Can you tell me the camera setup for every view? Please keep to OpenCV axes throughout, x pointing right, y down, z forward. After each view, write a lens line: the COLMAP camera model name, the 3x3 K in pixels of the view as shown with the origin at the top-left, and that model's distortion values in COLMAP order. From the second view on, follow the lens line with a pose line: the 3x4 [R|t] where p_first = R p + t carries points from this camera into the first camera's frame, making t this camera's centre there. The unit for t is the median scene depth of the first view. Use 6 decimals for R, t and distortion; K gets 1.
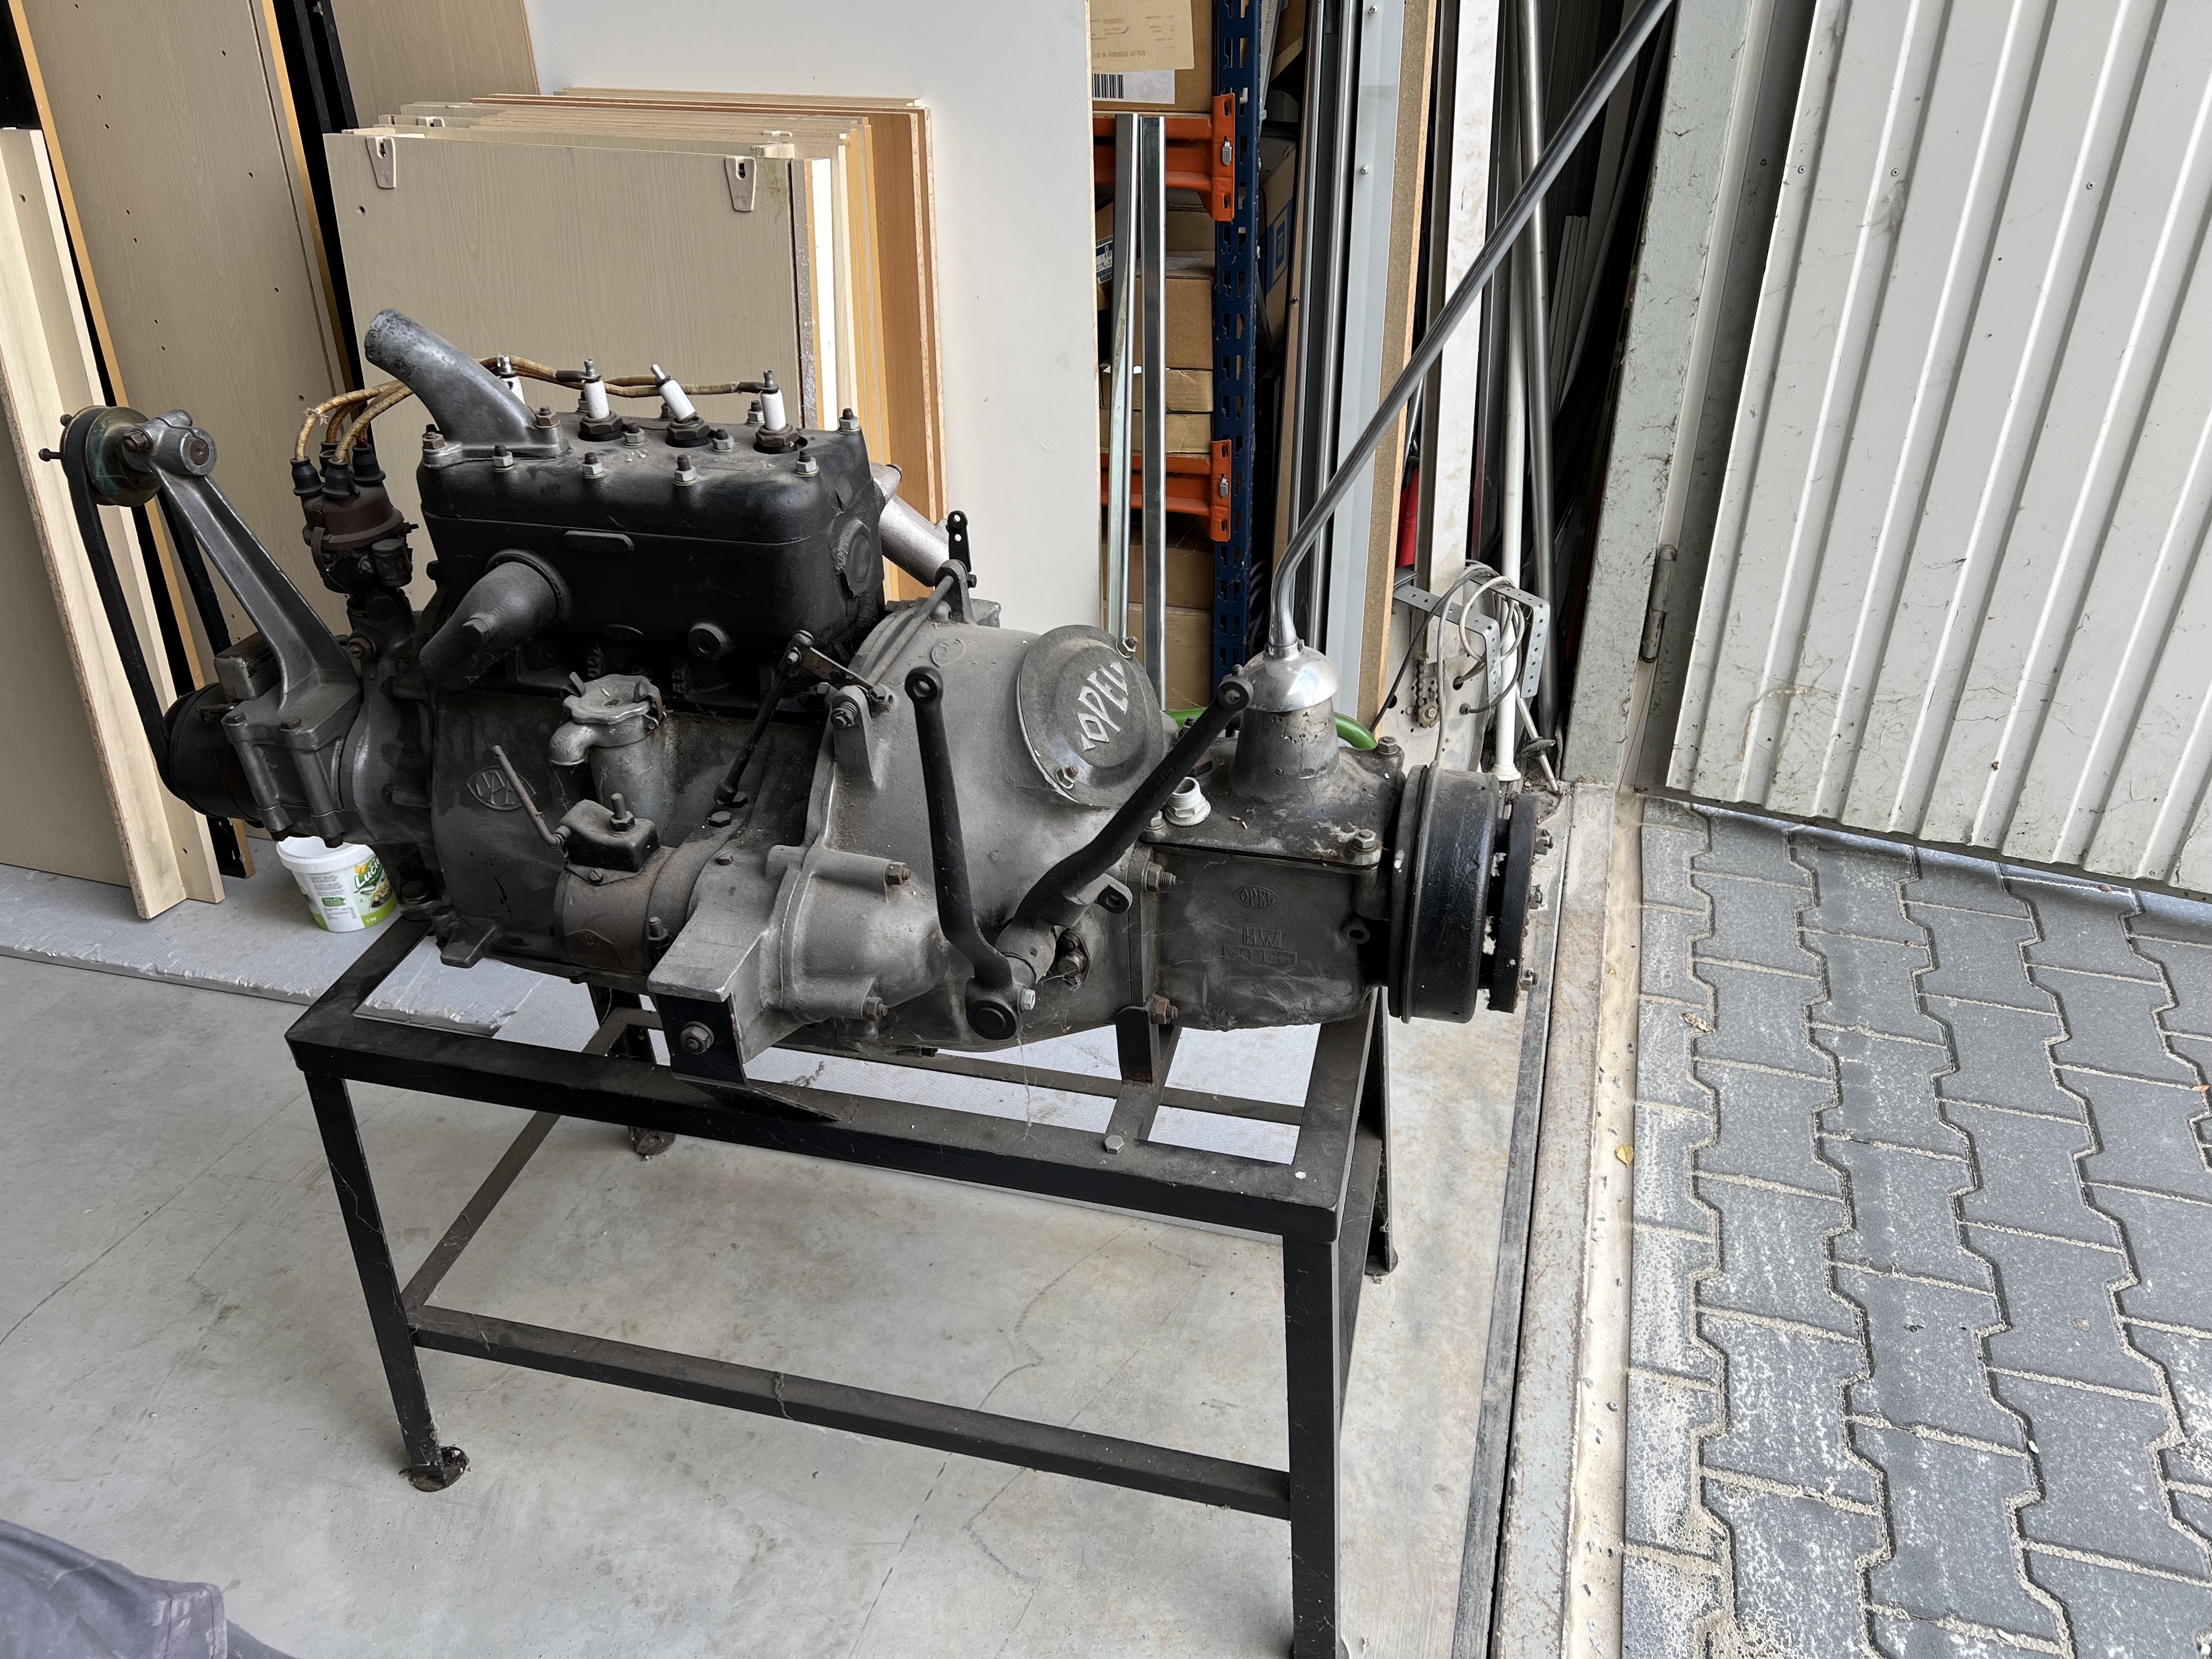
lens RADIAL K [[1682.4, 0, 1106.0], [0, 1682.4, 829.5], [0, 0, 1]] dist [0.033882, -0.062066]
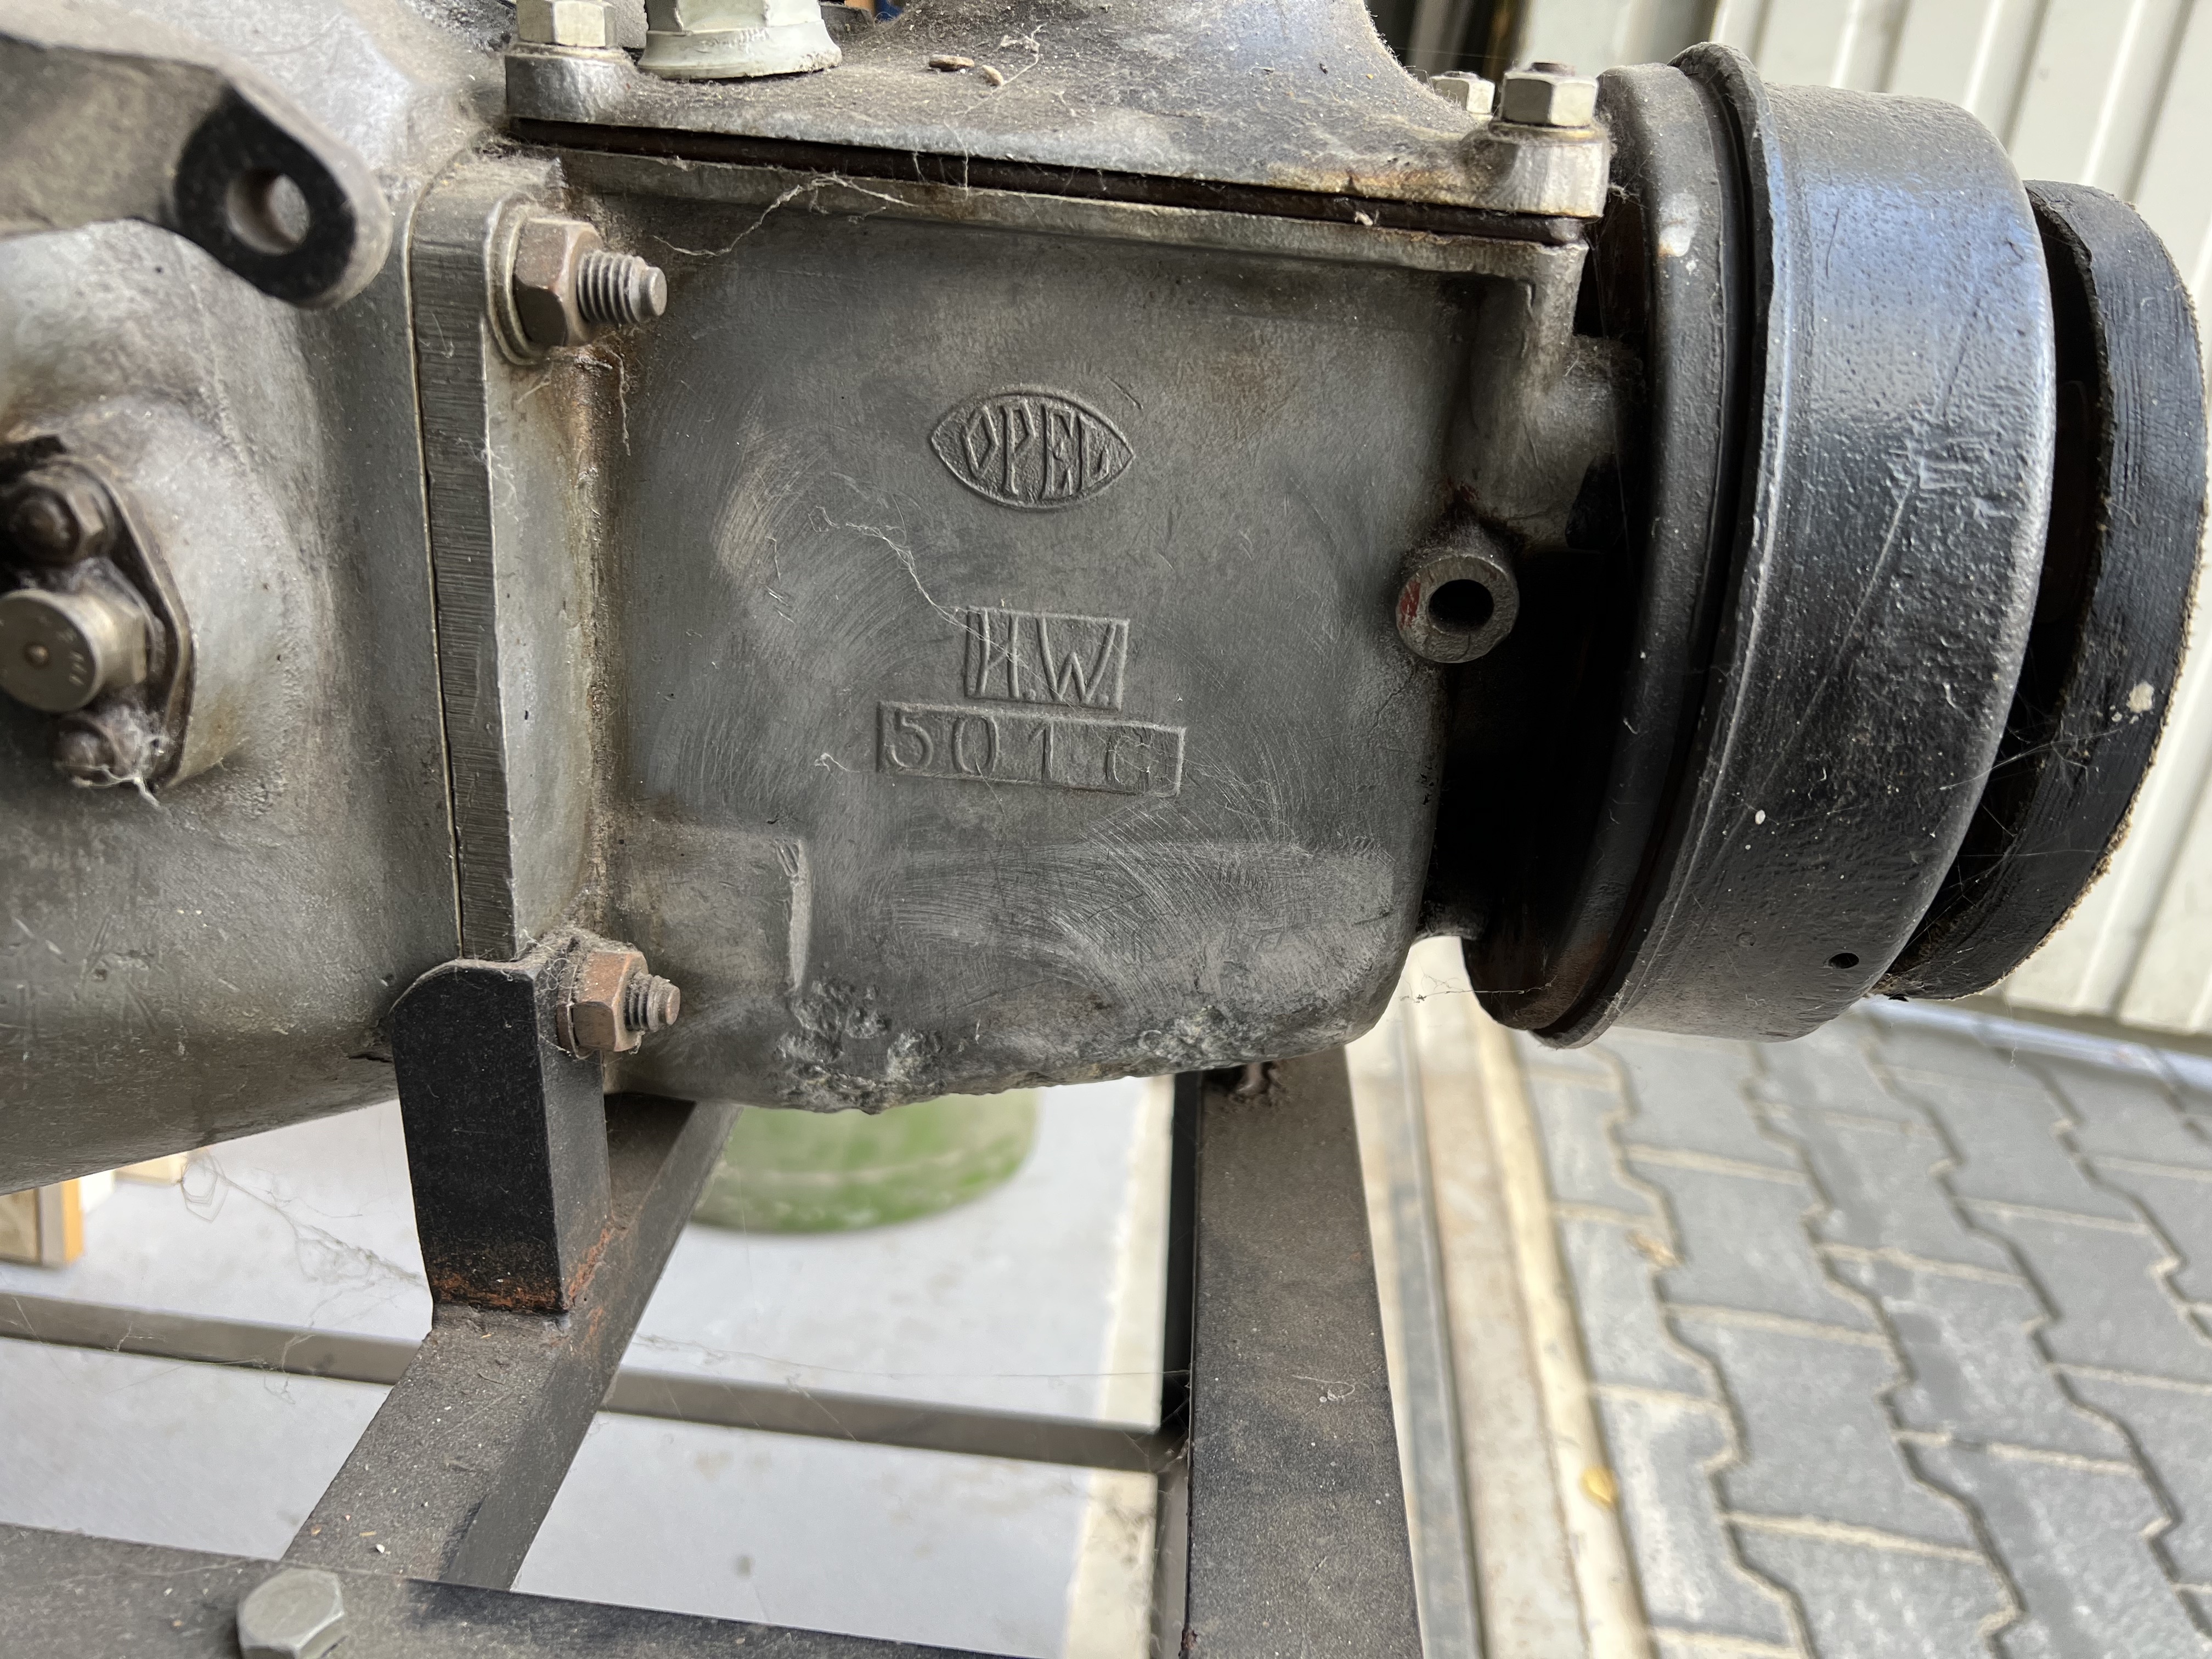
lens RADIAL K [[1682.4, 0, 1106.0], [0, 1682.4, 829.5], [0, 0, 1]] dist [0.033882, -0.062066]
pose [[0.978126, 0.037920, 0.204526, 0.033698], [-0.001556, 0.984550, -0.175098, 0.081999], [-0.208005, 0.170950, 0.963073, 0.487844]]
